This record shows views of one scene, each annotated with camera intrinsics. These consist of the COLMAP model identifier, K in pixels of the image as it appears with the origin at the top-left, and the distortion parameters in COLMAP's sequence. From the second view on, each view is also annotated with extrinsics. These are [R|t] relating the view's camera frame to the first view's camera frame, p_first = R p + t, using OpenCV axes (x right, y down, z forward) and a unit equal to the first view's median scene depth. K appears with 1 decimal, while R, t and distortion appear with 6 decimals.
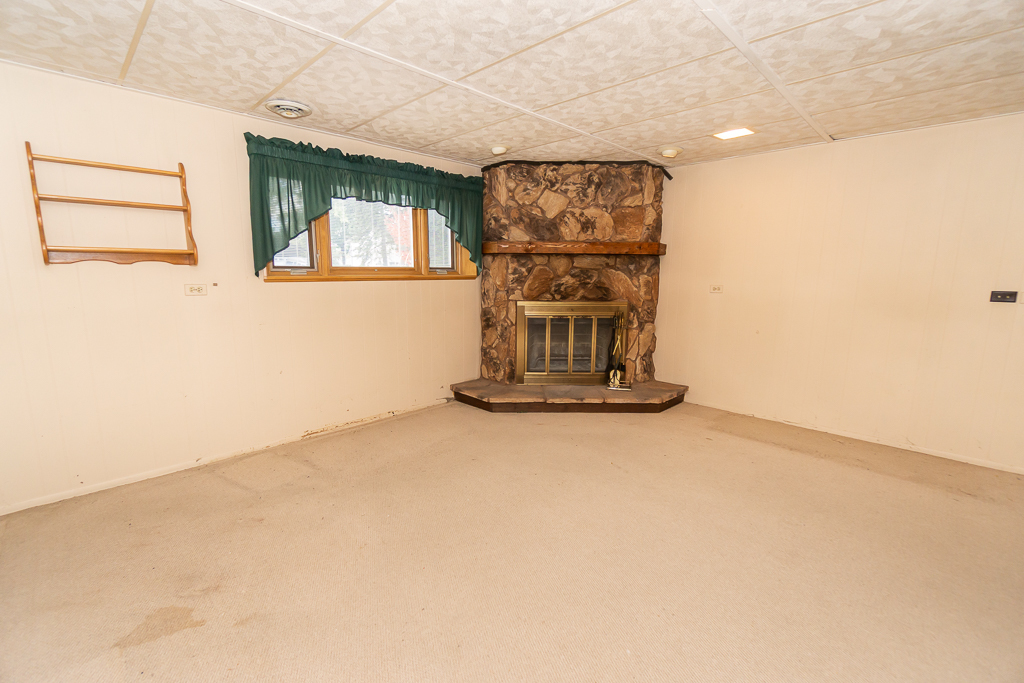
lens RADIAL K [[440.0, 0, 511.7], [0, 440.0, 341.6], [0, 0, 1]] dist [-0.006504, 0.001314]
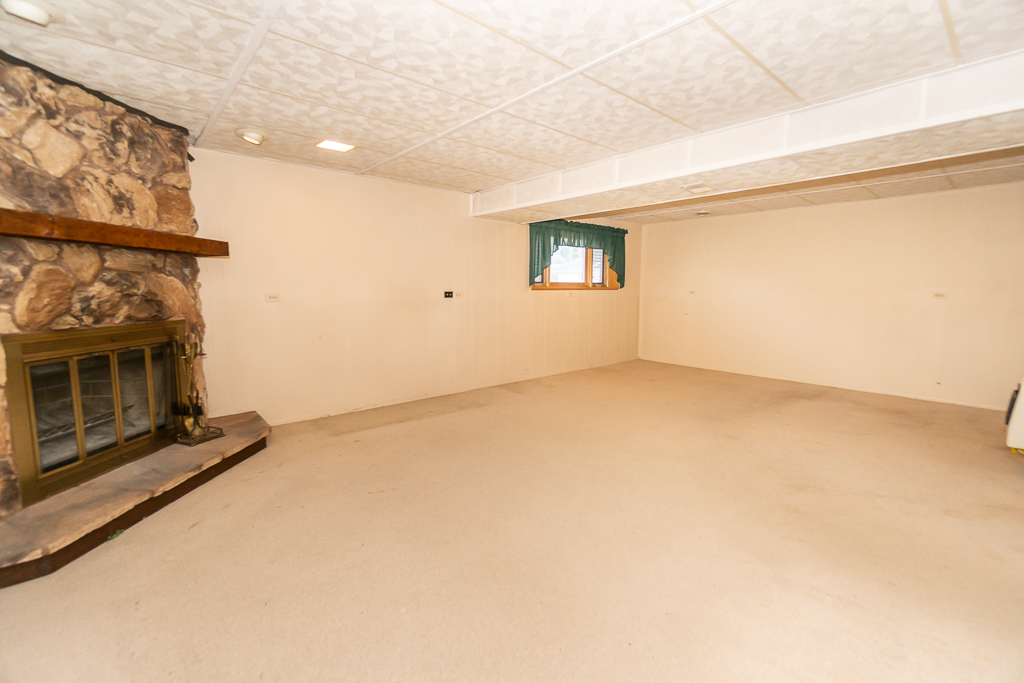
lens RADIAL K [[440.0, 0, 512.5], [0, 440.0, 339.4], [0, 0, 1]] dist [-0.006504, 0.001314]
pose [[0.071889, -0.122577, 0.989852, -0.426479], [0.155642, 0.981641, 0.110257, -0.056184], [-0.985194, 0.146136, 0.089647, 0.430203]]
